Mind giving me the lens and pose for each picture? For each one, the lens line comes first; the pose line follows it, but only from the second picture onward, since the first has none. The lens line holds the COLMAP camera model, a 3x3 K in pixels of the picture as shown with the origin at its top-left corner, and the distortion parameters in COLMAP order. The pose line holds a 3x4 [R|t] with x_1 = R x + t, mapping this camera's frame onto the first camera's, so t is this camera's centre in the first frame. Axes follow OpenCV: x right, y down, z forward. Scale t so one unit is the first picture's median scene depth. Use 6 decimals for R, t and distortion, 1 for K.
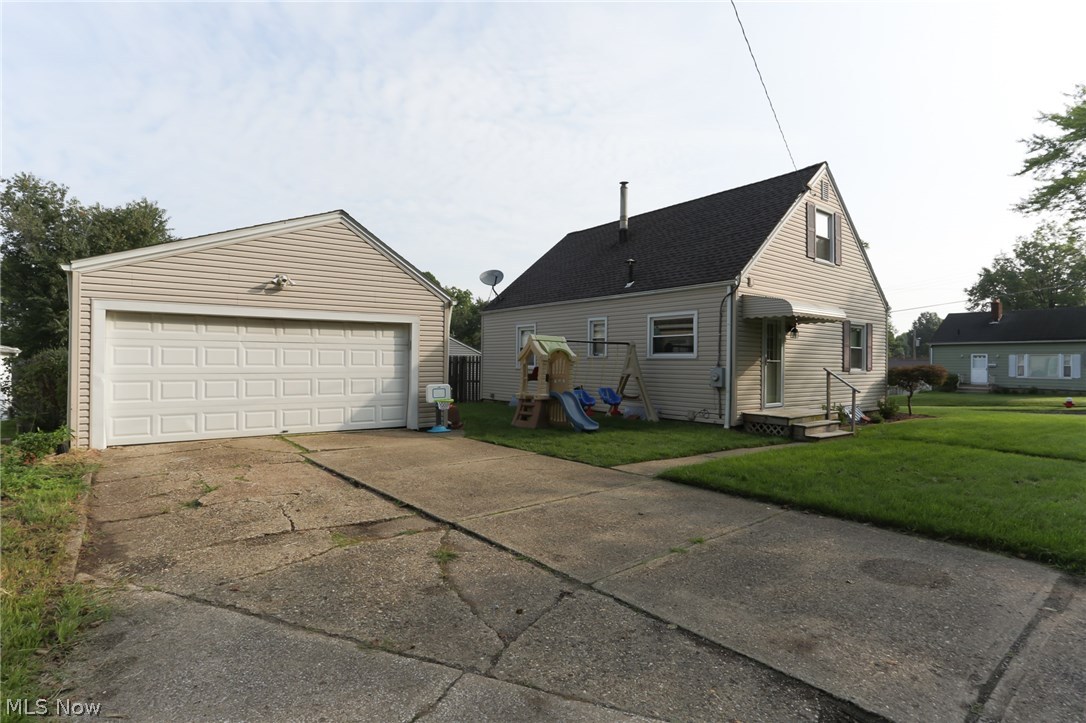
lens RADIAL K [[558.6, 0, 543.0], [0, 558.6, 361.5], [0, 0, 1]] dist [-0.055665, 0.044782]
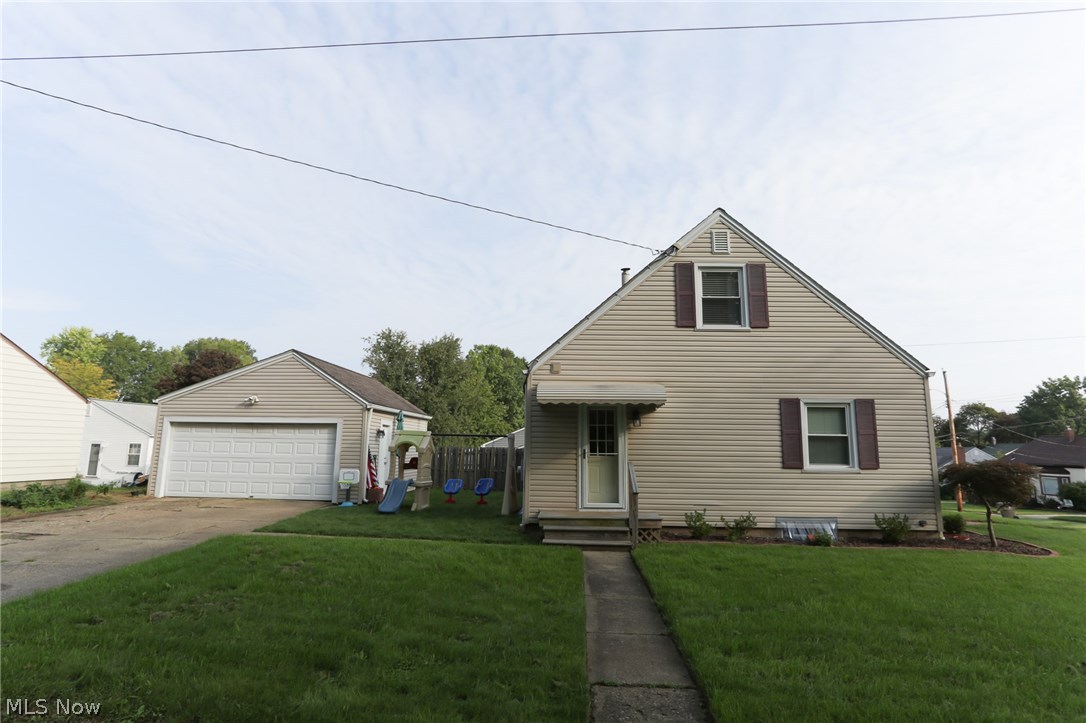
lens RADIAL K [[558.6, 0, 543.0], [0, 558.6, 361.5], [0, 0, 1]] dist [-0.055665, 0.044782]
pose [[0.756641, -0.099404, -0.646229, 1.000499], [-0.005914, 0.987294, -0.158791, -0.005187], [0.653803, 0.123970, 0.746440, 0.292057]]
